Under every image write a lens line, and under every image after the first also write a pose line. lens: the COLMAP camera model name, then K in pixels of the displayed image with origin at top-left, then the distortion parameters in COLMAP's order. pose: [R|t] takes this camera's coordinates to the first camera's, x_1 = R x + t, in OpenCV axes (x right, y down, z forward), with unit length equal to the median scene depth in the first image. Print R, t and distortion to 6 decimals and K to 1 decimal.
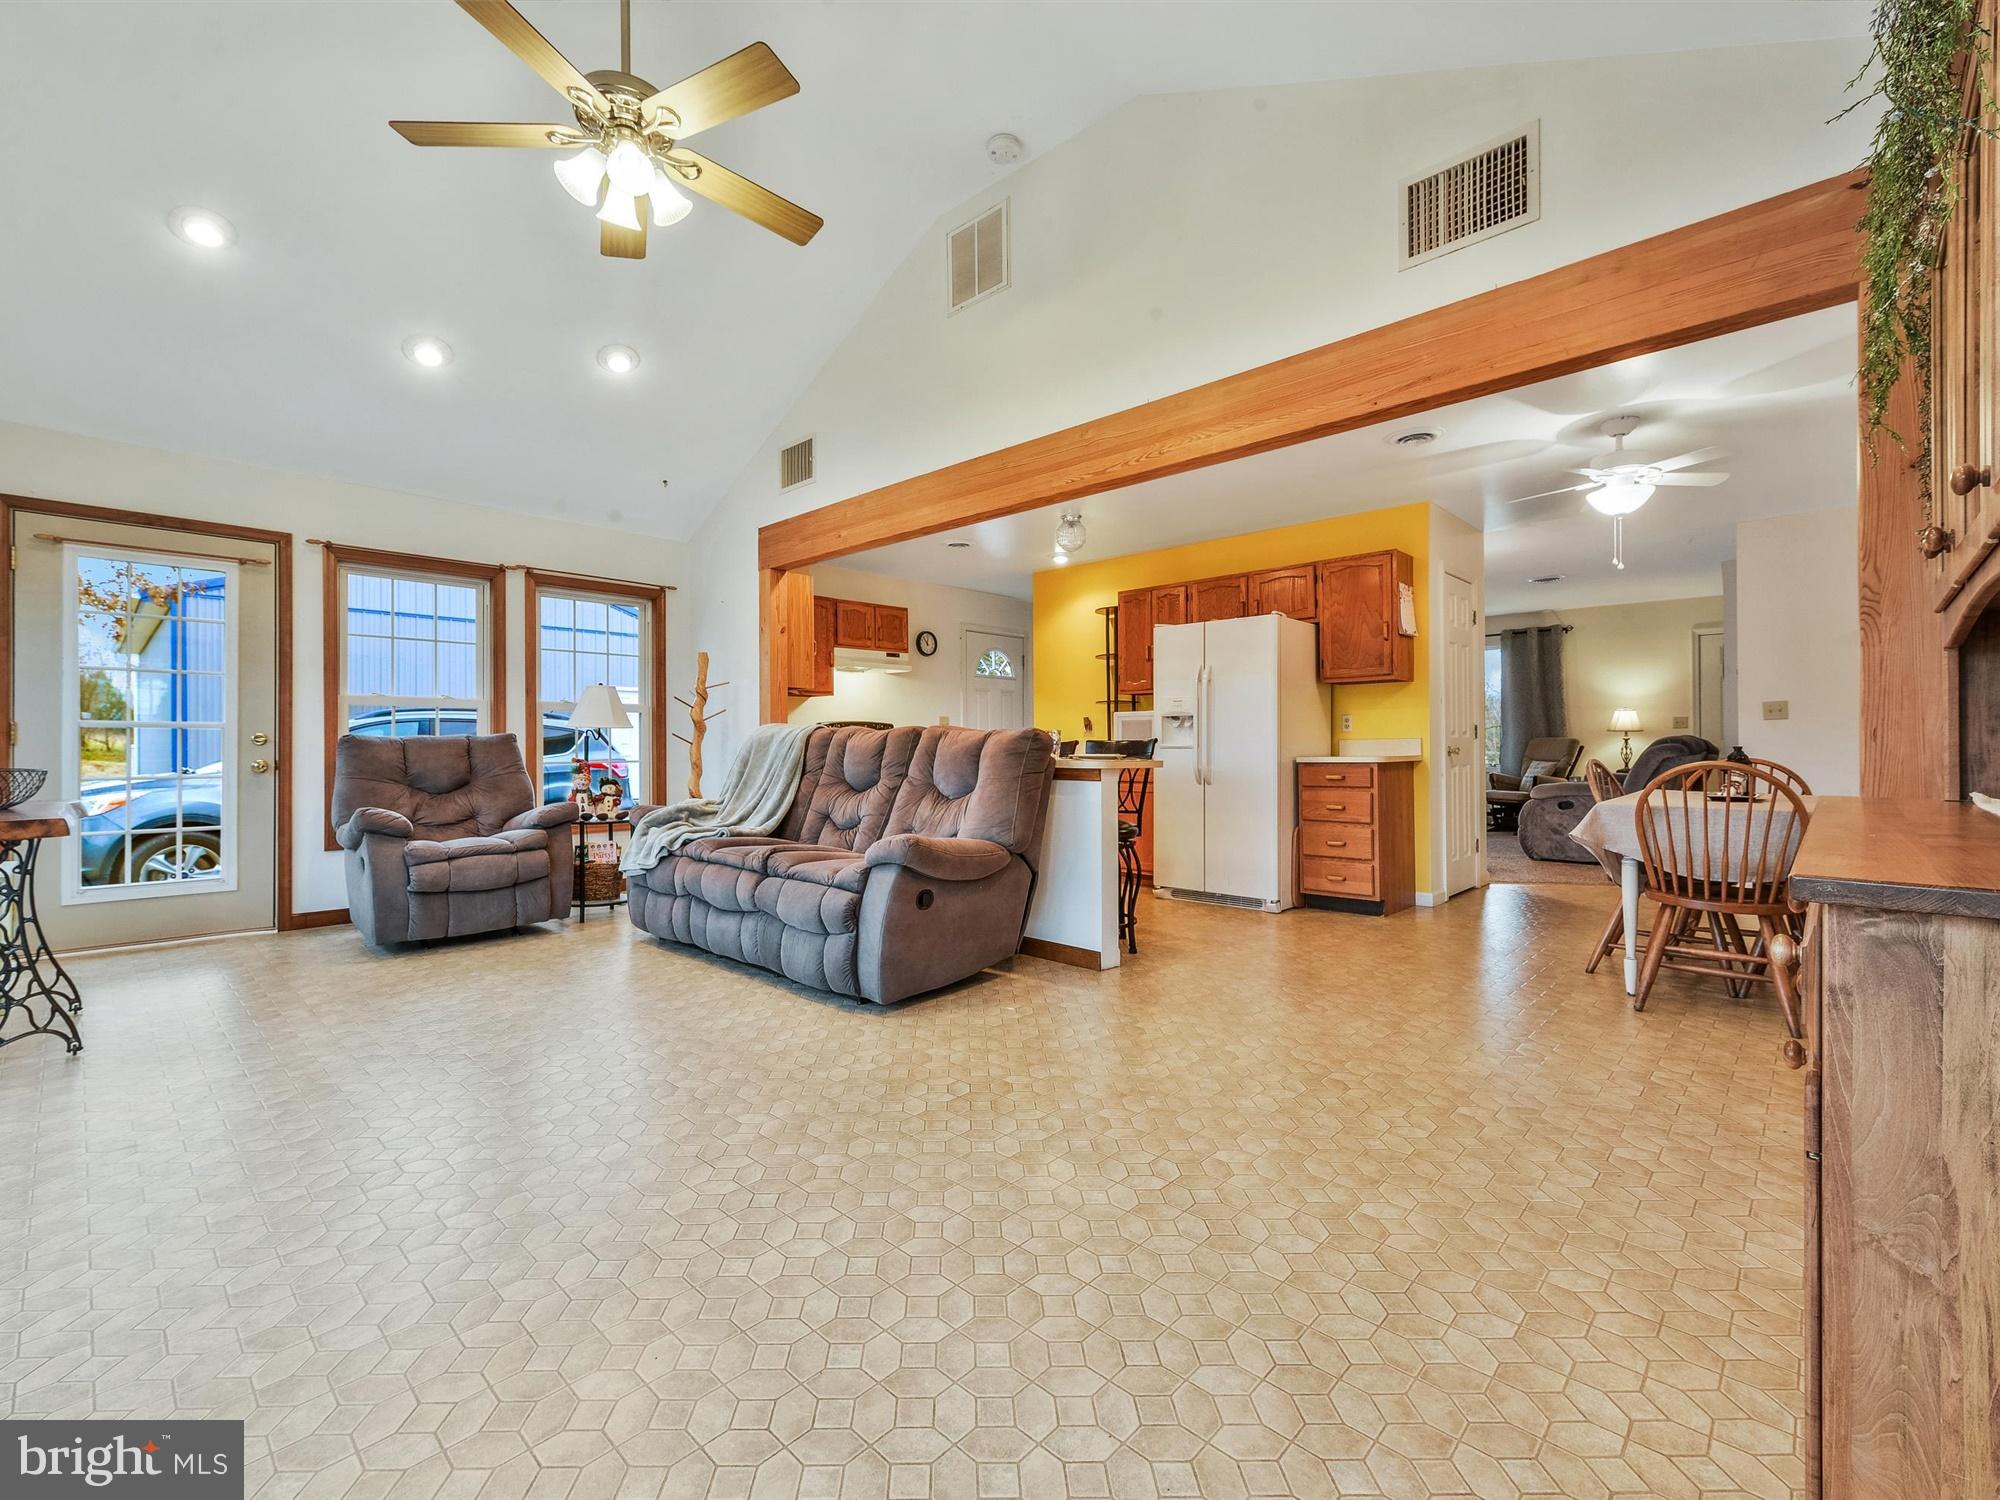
lens RADIAL K [[867.5, 0, 1000.7], [0, 867.5, 724.0], [0, 0, 1]] dist [0.034006, 0.000059]
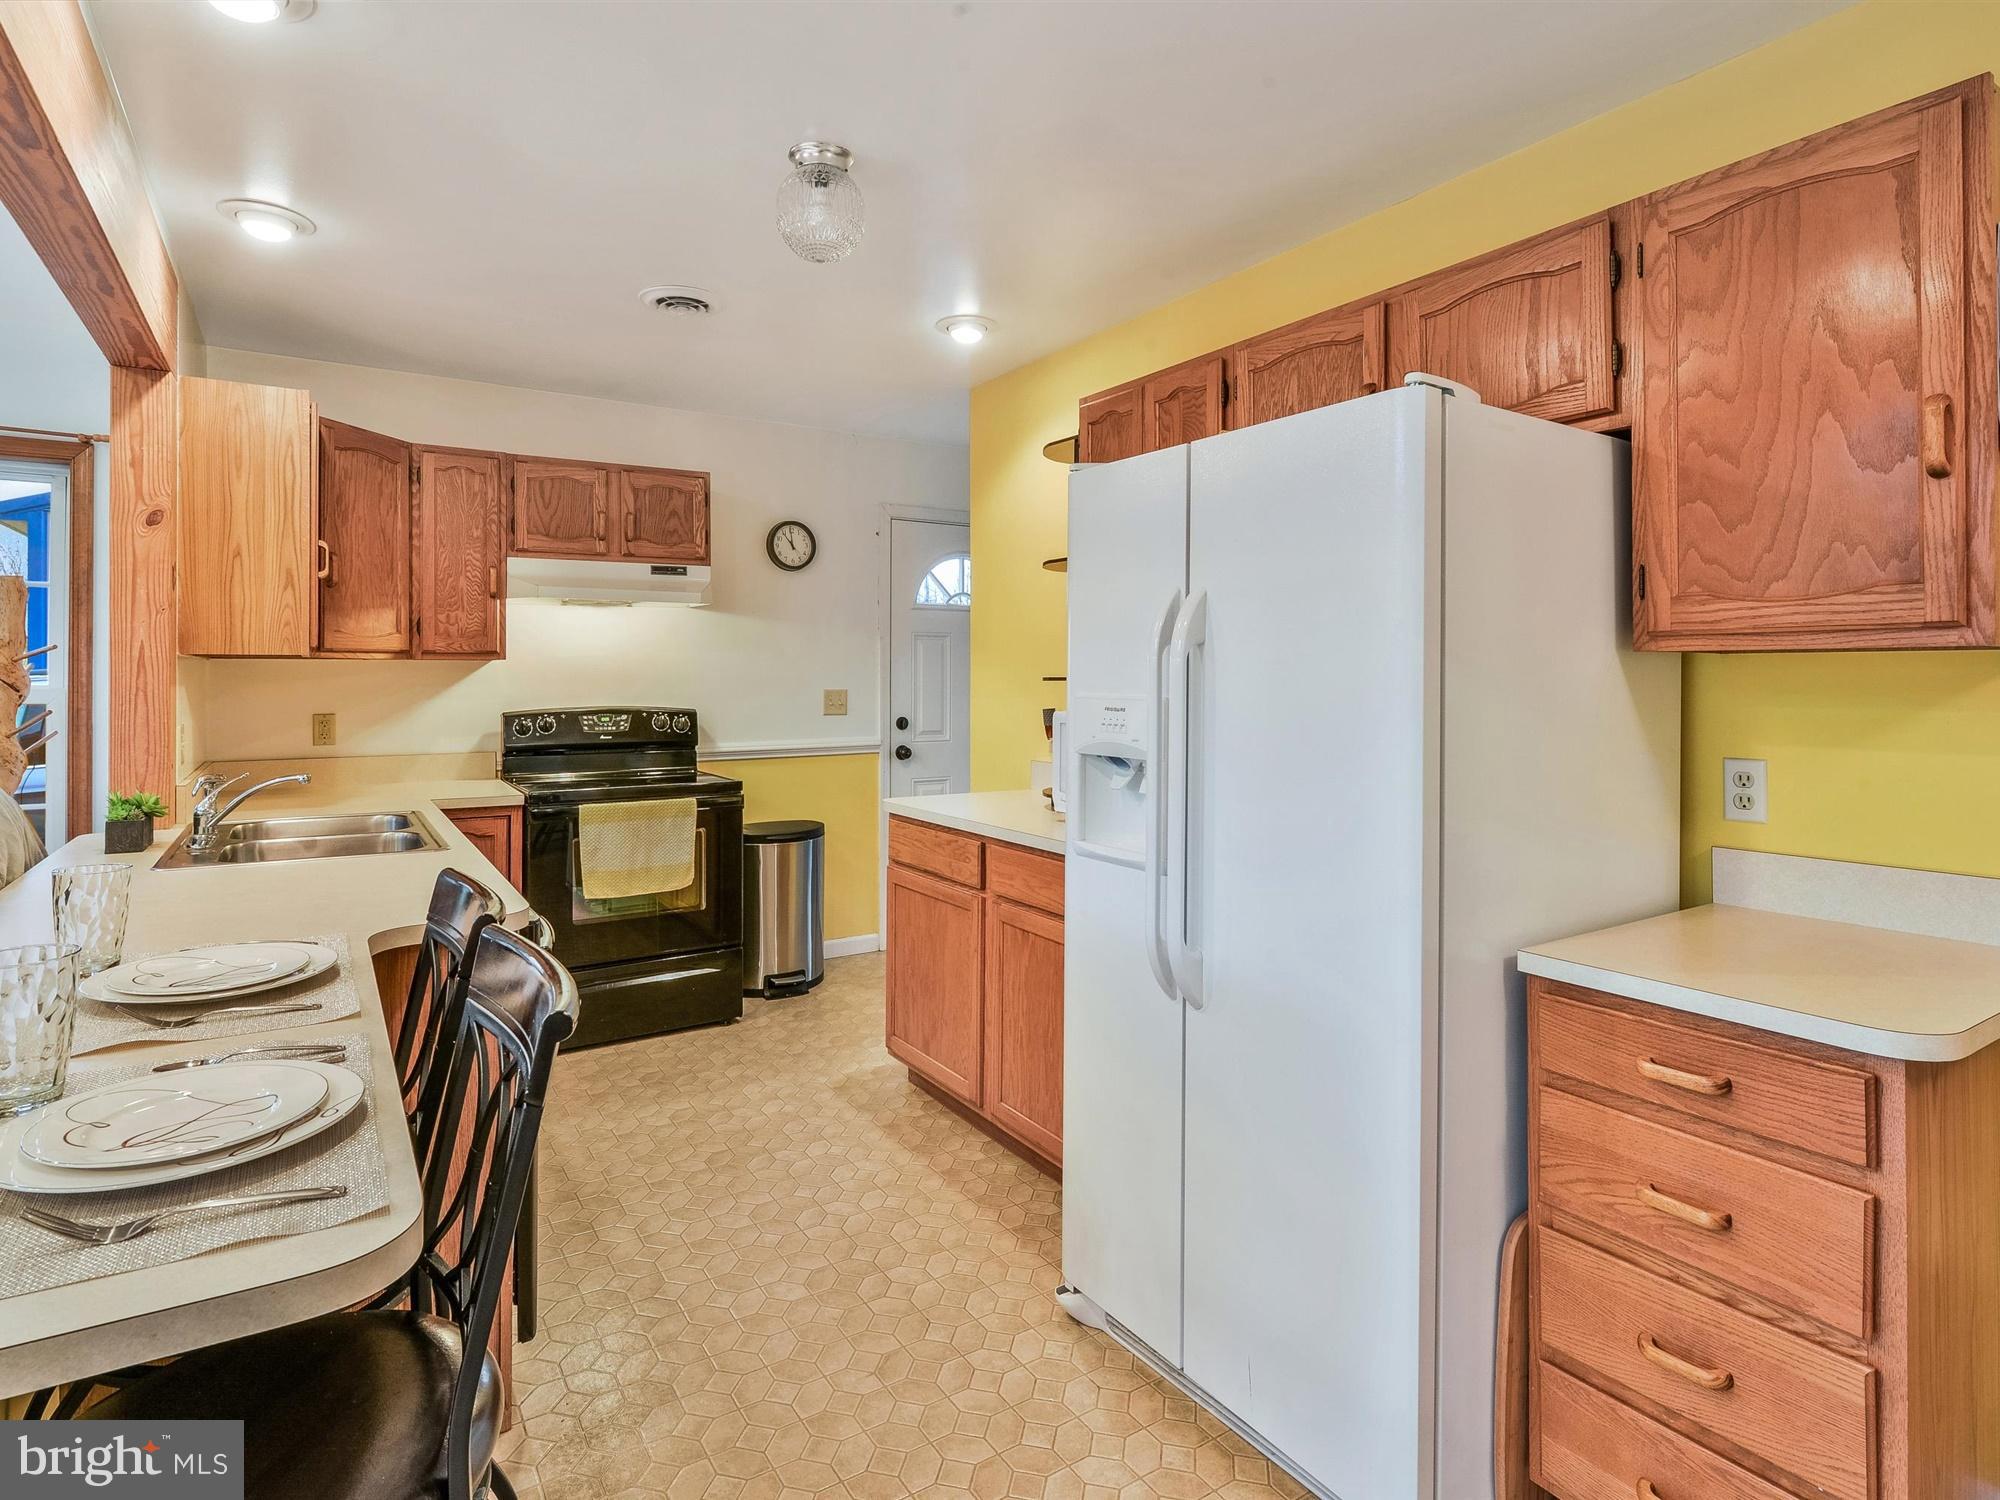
lens RADIAL K [[1047.5, 0, 997.6], [0, 1047.5, 664.3], [0, 0, 1]] dist [-0.001252, -0.001025]
pose [[0.974262, 0.002211, -0.225406, 0.249537], [0.001316, 0.999879, 0.015498, -0.048945], [0.225413, -0.015396, 0.974142, 0.643205]]
